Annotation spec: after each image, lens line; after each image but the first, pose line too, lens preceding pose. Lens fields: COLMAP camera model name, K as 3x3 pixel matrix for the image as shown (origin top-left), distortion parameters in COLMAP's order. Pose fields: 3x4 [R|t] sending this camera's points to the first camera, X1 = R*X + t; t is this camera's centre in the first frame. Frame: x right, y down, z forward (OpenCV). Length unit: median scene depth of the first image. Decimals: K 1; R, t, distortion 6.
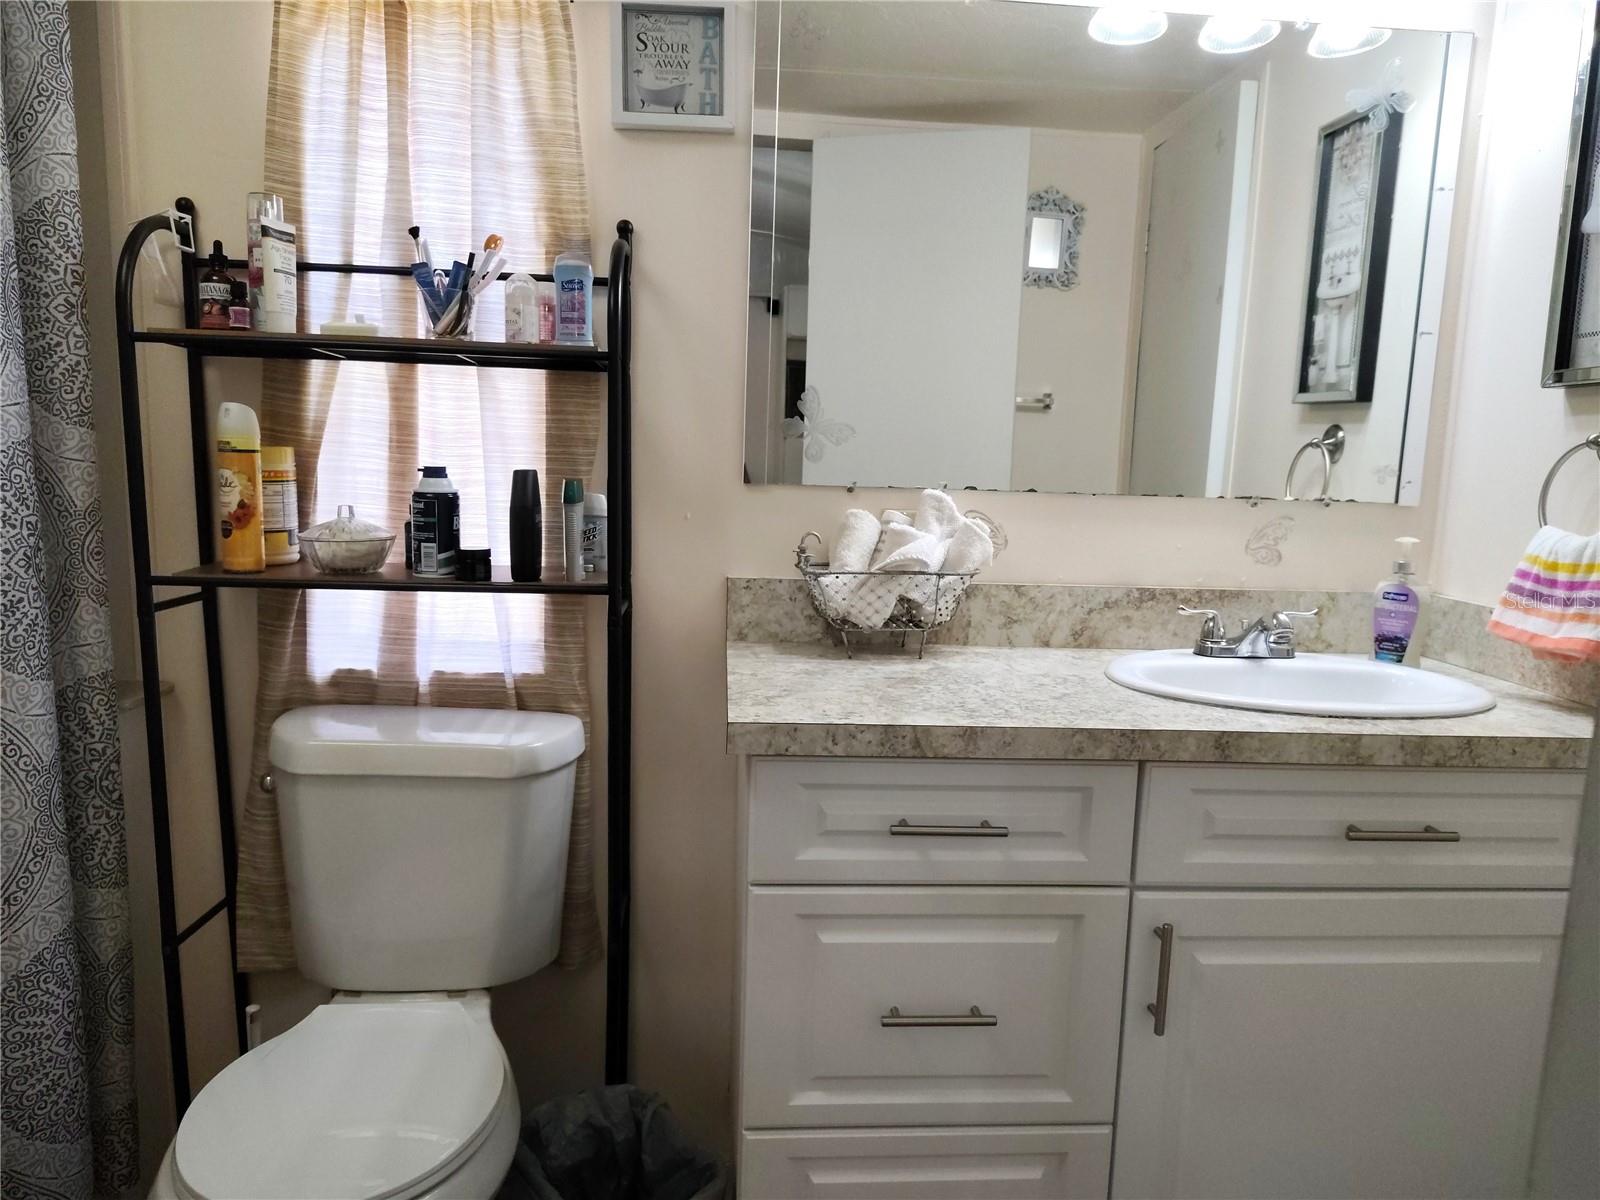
lens RADIAL K [[1143.7, 0, 799.1], [0, 1143.7, 618.7], [0, 0, 1]] dist [0.058439, -0.084816]
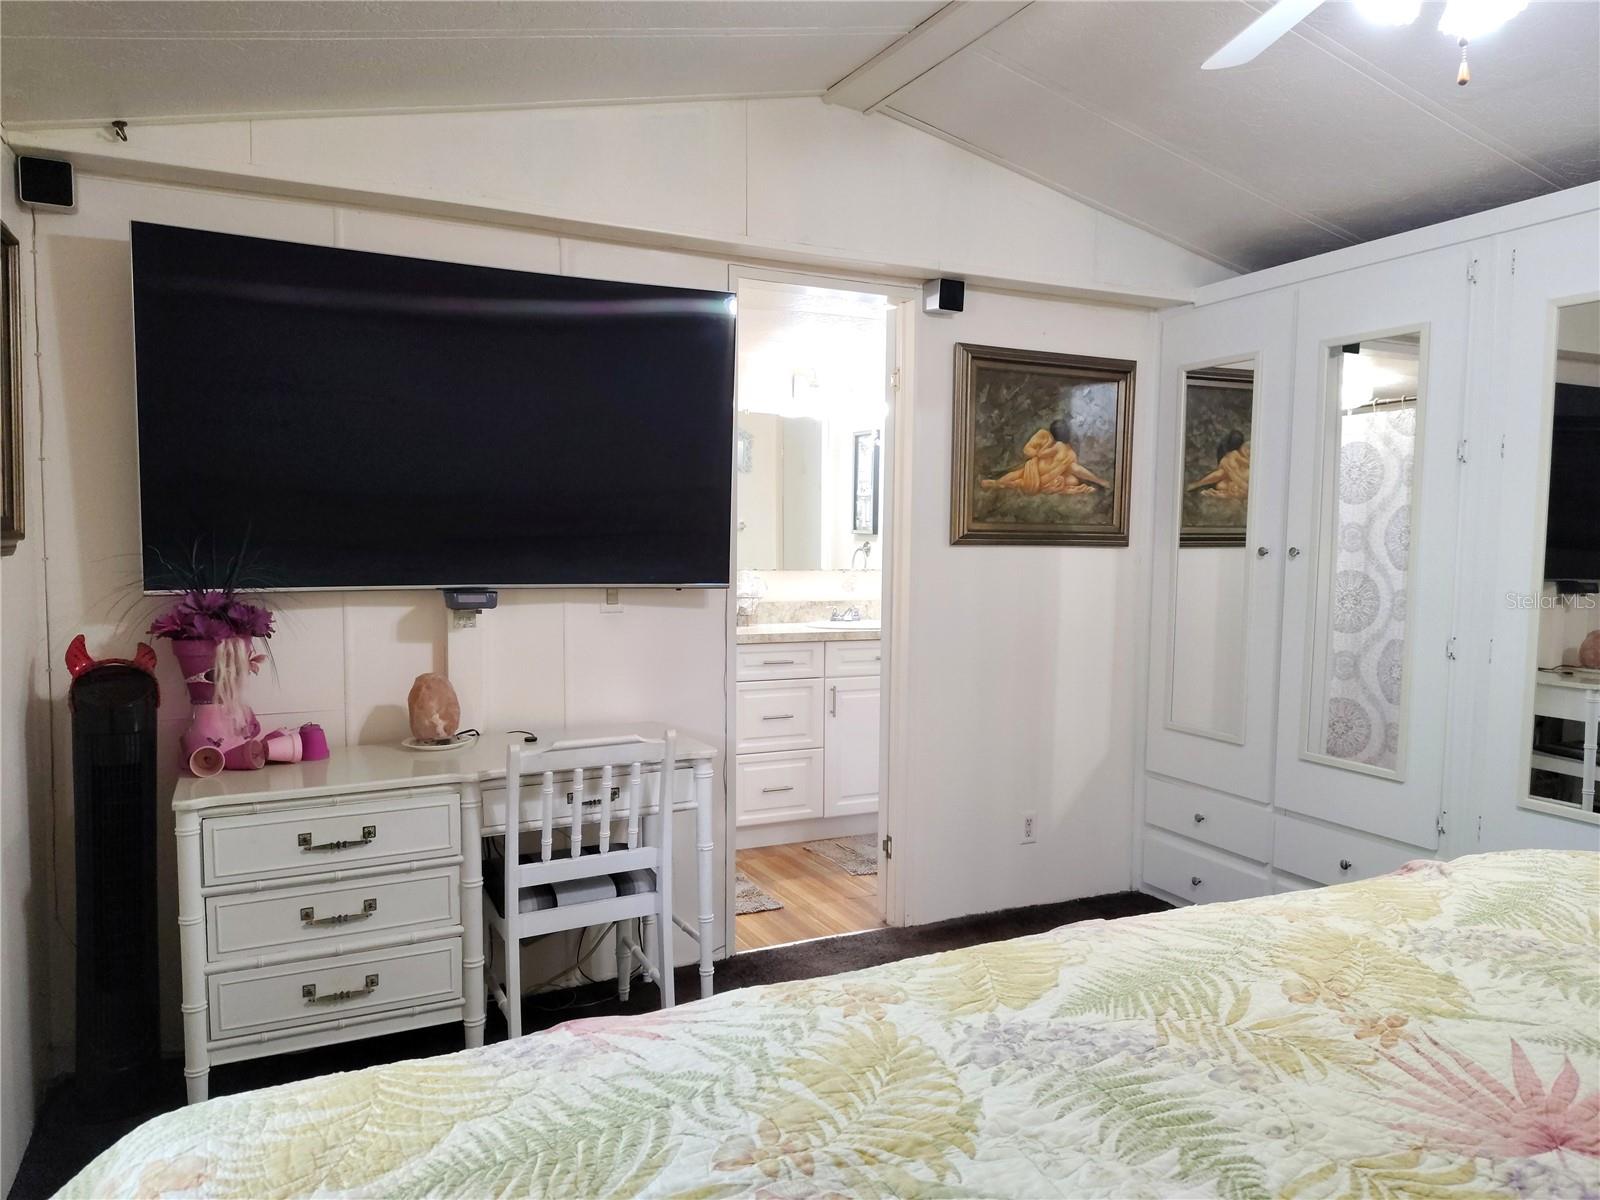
lens RADIAL K [[1077.3, 0, 828.5], [0, 1077.3, 601.2], [0, 0, 1]] dist [-0.001156, -0.004458]
pose [[0.924065, -0.039600, 0.380179, -0.791575], [0.068455, 0.995684, -0.062674, 0.165634], [-0.376056, 0.083940, 0.922787, -1.742480]]
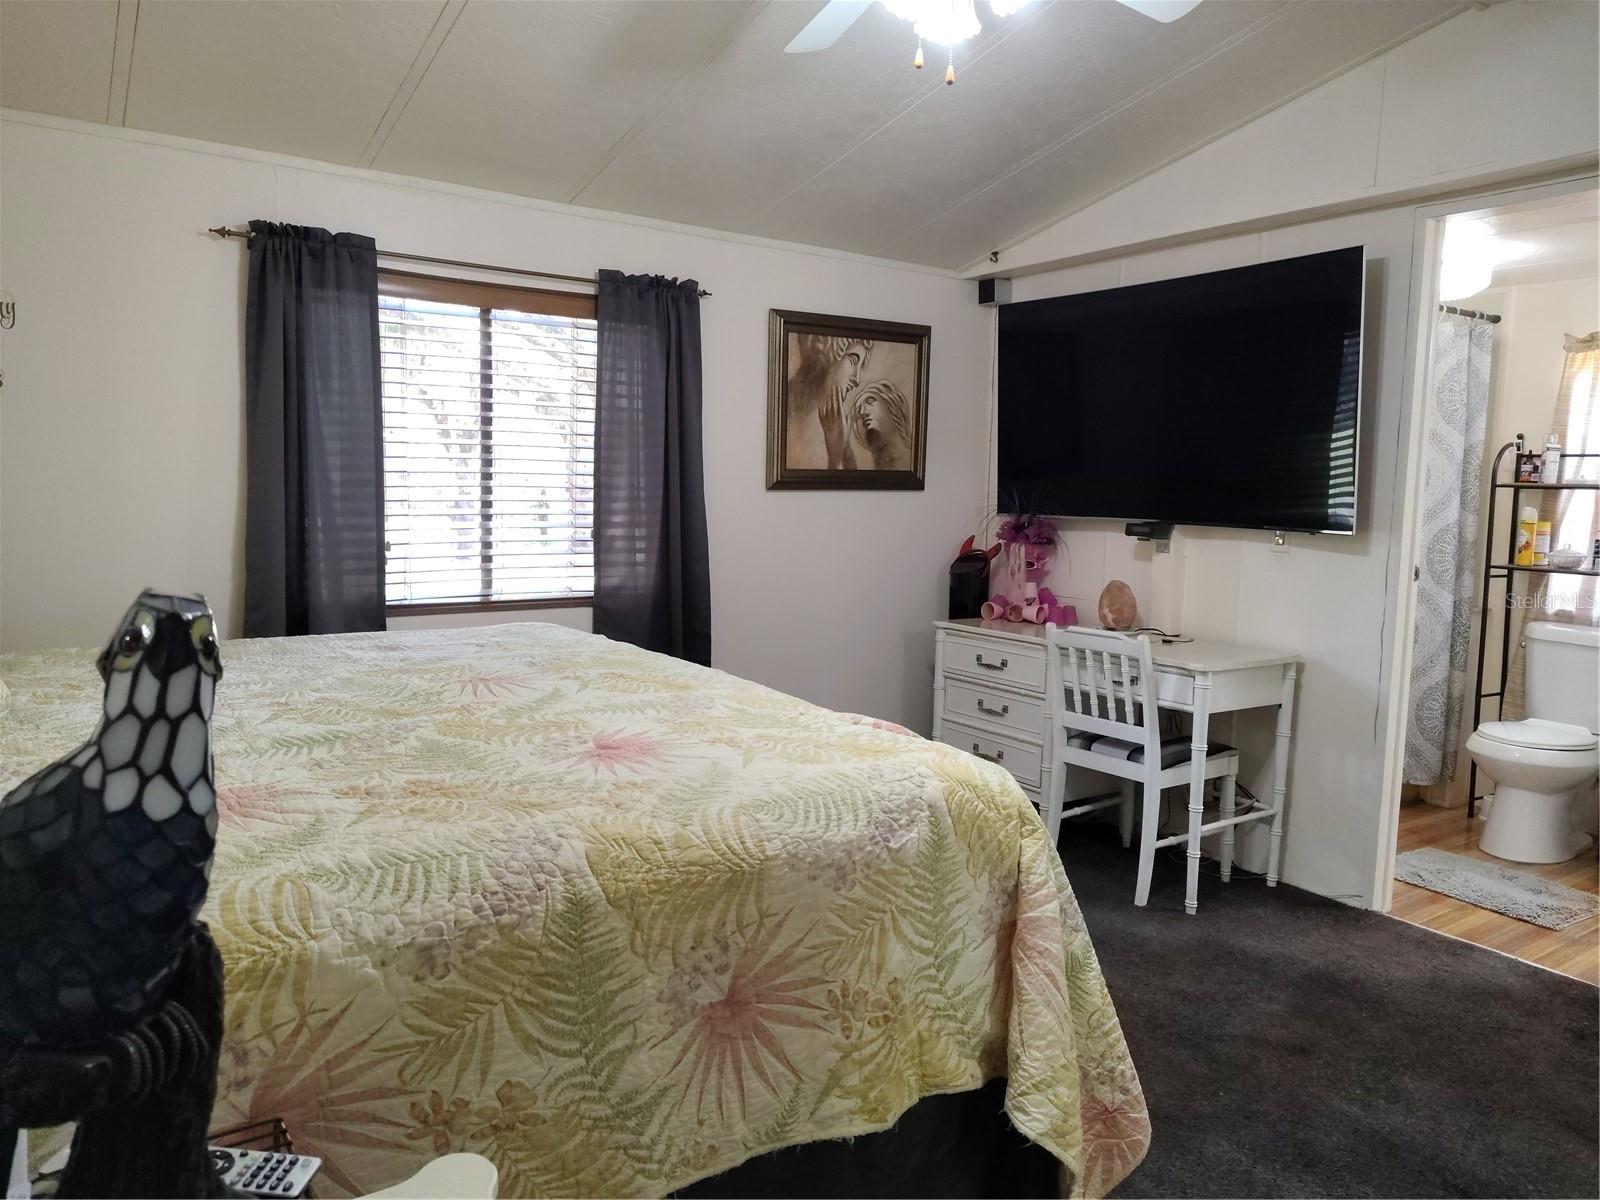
lens RADIAL K [[1077.3, 0, 828.5], [0, 1077.3, 601.2], [0, 0, 1]] dist [-0.001156, -0.004458]
pose [[0.511338, 0.079096, -0.855732, 0.865862], [-0.130767, 0.991321, 0.013490, 0.220847], [0.849372, 0.105003, 0.517244, -1.714960]]
